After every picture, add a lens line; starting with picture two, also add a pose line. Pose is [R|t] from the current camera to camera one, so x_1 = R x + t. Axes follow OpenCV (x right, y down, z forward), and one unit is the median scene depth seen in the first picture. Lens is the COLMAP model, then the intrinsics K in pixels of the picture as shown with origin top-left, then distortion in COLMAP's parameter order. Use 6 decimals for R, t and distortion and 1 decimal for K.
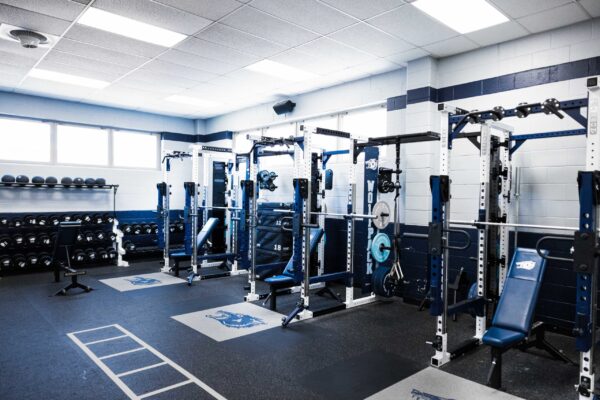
lens RADIAL K [[407.2, 0, 302.4], [0, 407.2, 202.7], [0, 0, 1]] dist [0.001202, 0.003650]
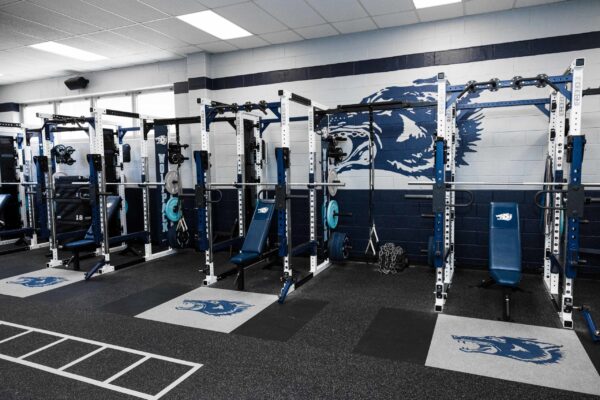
lens RADIAL K [[407.2, 0, 300.0], [0, 407.2, 201.0], [0, 0, 1]] dist [0.001202, 0.003650]
pose [[0.912005, -0.067653, 0.404562, 0.053086], [0.038736, 0.996102, 0.079250, 0.005073], [-0.408346, -0.056605, 0.911070, -0.302613]]
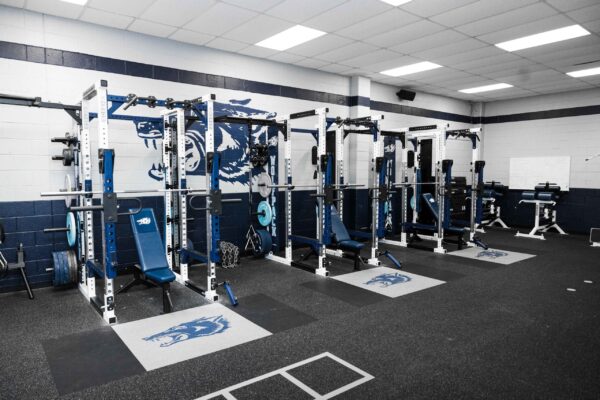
lens RADIAL K [[407.2, 0, 298.9], [0, 407.2, 199.1], [0, 0, 1]] dist [0.001202, 0.003650]
pose [[0.083661, -0.084313, 0.992921, -0.507331], [0.014250, 0.996414, 0.083409, -0.012689], [-0.996392, 0.007171, 0.084563, 0.299998]]
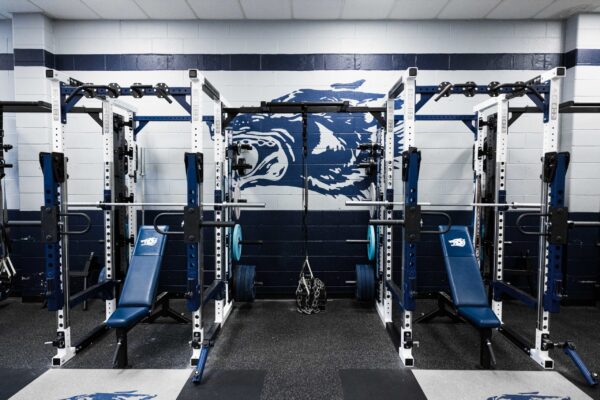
lens RADIAL K [[407.2, 0, 298.8], [0, 407.2, 201.5], [0, 0, 1]] dist [0.001202, 0.003650]
pose [[0.686684, -0.051214, 0.725150, 0.043868], [0.019135, 0.998443, 0.052395, 0.002042], [-0.726704, -0.022103, 0.686595, 0.005019]]
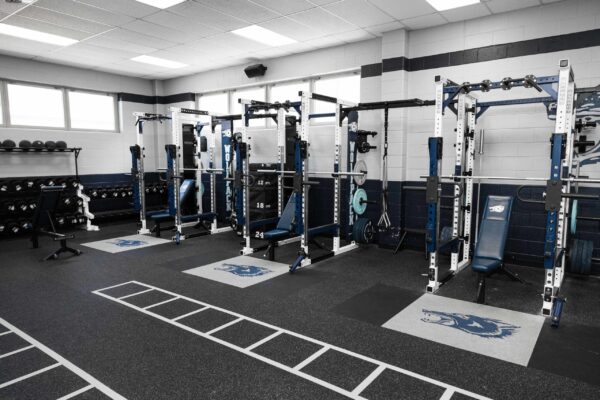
lens RADIAL K [[401.1, 0, 301.3], [0, 401.1, 200.5], [0, 0, 1]] dist [0.006482, -0.002372]
pose [[0.983452, -0.033437, 0.178054, -0.196192], [0.017130, 0.995580, 0.092346, 0.002164], [-0.180355, -0.087768, 0.979678, -0.074635]]
